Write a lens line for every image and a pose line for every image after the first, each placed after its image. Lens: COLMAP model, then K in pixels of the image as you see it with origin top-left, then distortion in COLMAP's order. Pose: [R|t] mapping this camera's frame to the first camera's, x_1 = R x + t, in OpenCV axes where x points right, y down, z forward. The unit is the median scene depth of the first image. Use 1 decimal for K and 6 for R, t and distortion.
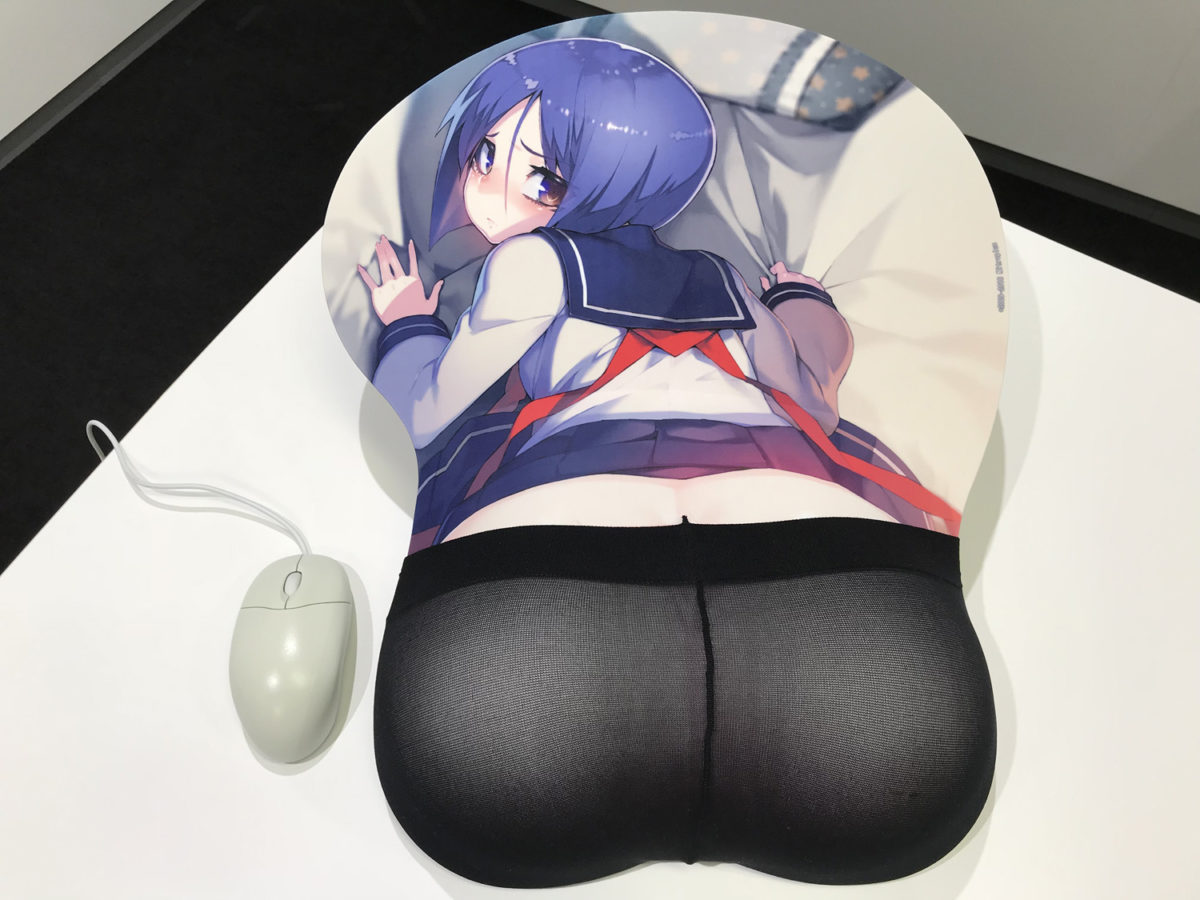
lens RADIAL K [[954.1, 0, 579.2], [0, 954.1, 488.5], [0, 0, 1]] dist [0.051317, -0.131950]
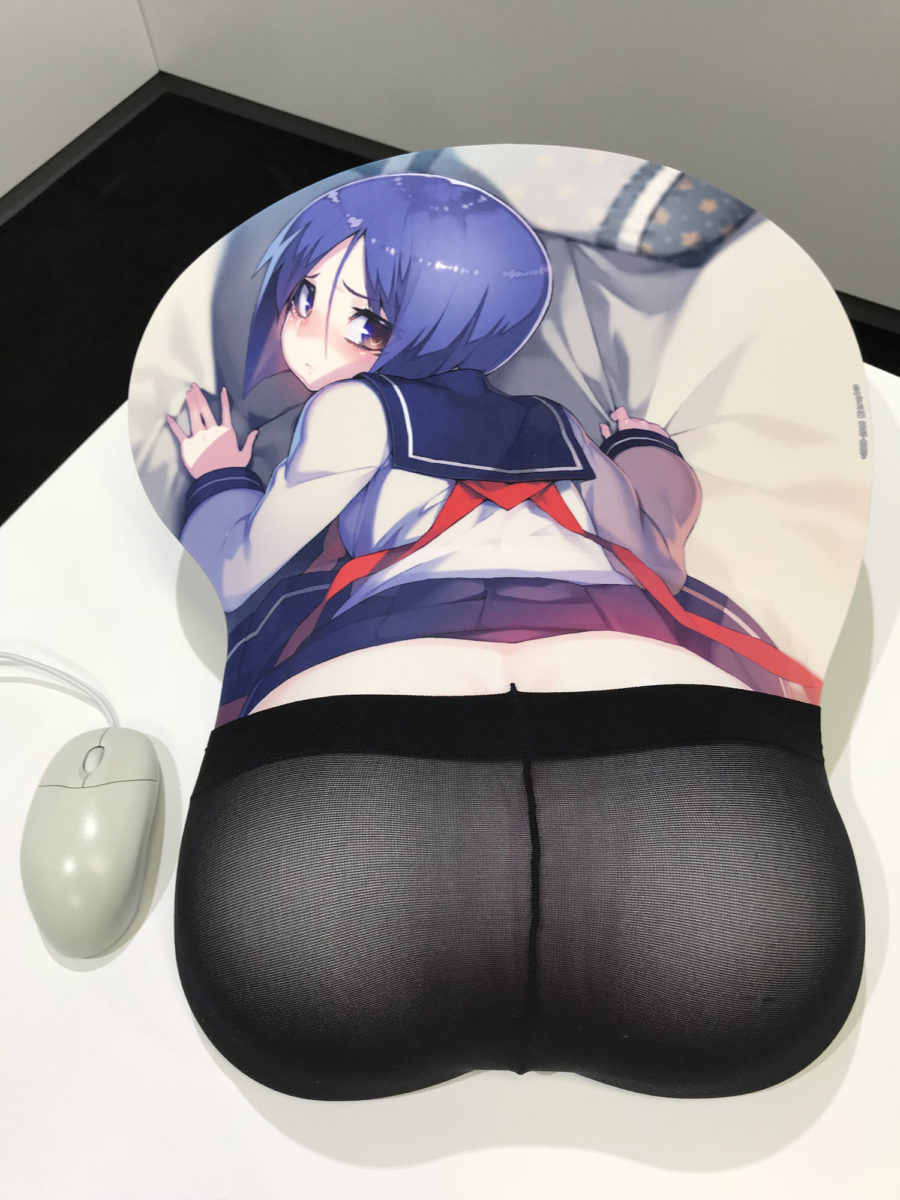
lens RADIAL K [[951.5, 0, 449.8], [0, 951.5, 628.9], [0, 0, 1]] dist [0.032900, -0.073679]
pose [[0.999889, -0.005273, -0.013927, 0.055727], [0.004840, 0.999509, -0.030950, 0.004151], [0.014084, 0.030879, 0.999424, 0.086108]]
